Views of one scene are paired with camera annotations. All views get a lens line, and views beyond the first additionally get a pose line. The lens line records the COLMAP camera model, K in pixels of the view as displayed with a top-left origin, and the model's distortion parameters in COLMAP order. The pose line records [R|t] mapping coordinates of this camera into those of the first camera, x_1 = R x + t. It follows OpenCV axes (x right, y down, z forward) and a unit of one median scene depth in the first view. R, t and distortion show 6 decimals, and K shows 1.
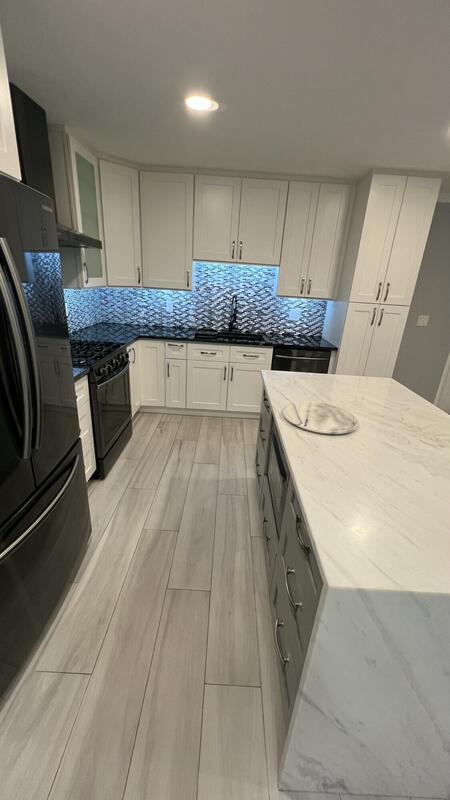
lens RADIAL K [[319.1, 0, 226.2], [0, 319.1, 398.6], [0, 0, 1]] dist [-0.001669, 0.000062]
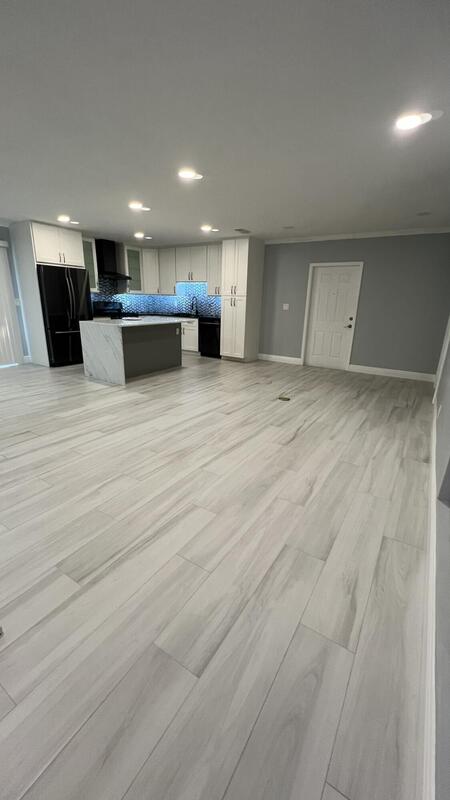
lens RADIAL K [[319.1, 0, 226.2], [0, 319.1, 398.6], [0, 0, 1]] dist [-0.001669, 0.000062]
pose [[0.851421, 0.118085, -0.511017, 1.423348], [-0.162201, 0.985845, -0.042441, 0.420605], [0.498772, 0.119023, 0.858522, -0.676060]]
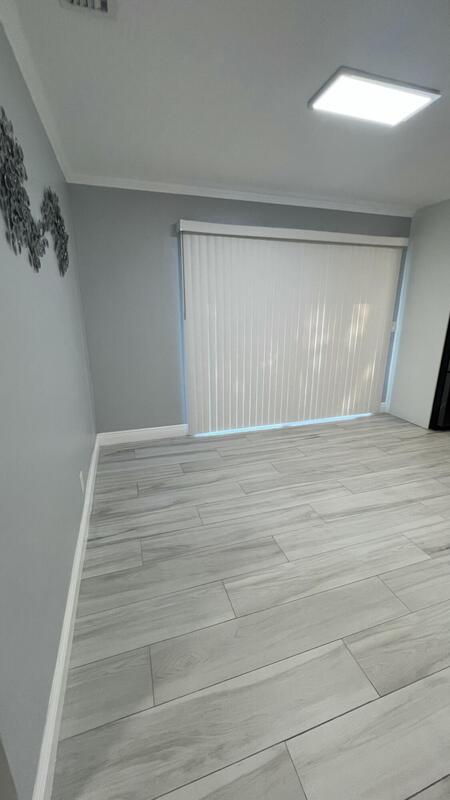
lens RADIAL K [[319.1, 0, 226.2], [0, 319.1, 398.6], [0, 0, 1]] dist [-0.001669, 0.000062]
pose [[0.321348, 0.199711, -0.925662, 0.484300], [-0.317093, 0.943771, 0.093537, 0.352628], [0.892293, 0.263463, 0.366606, -0.734363]]
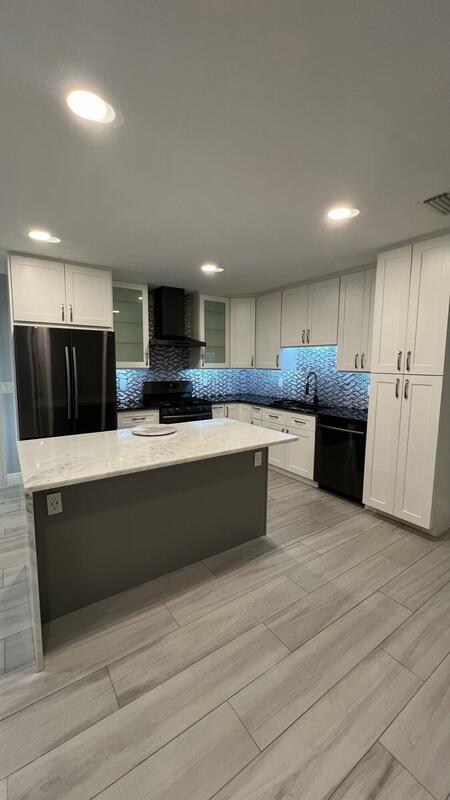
lens RADIAL K [[319.1, 0, 226.2], [0, 319.1, 398.6], [0, 0, 1]] dist [-0.001669, 0.000062]
pose [[0.584742, 0.036092, -0.810416, 0.806755], [-0.263649, 0.953232, -0.147779, 0.021796], [0.767181, 0.300078, 0.566910, 0.133385]]
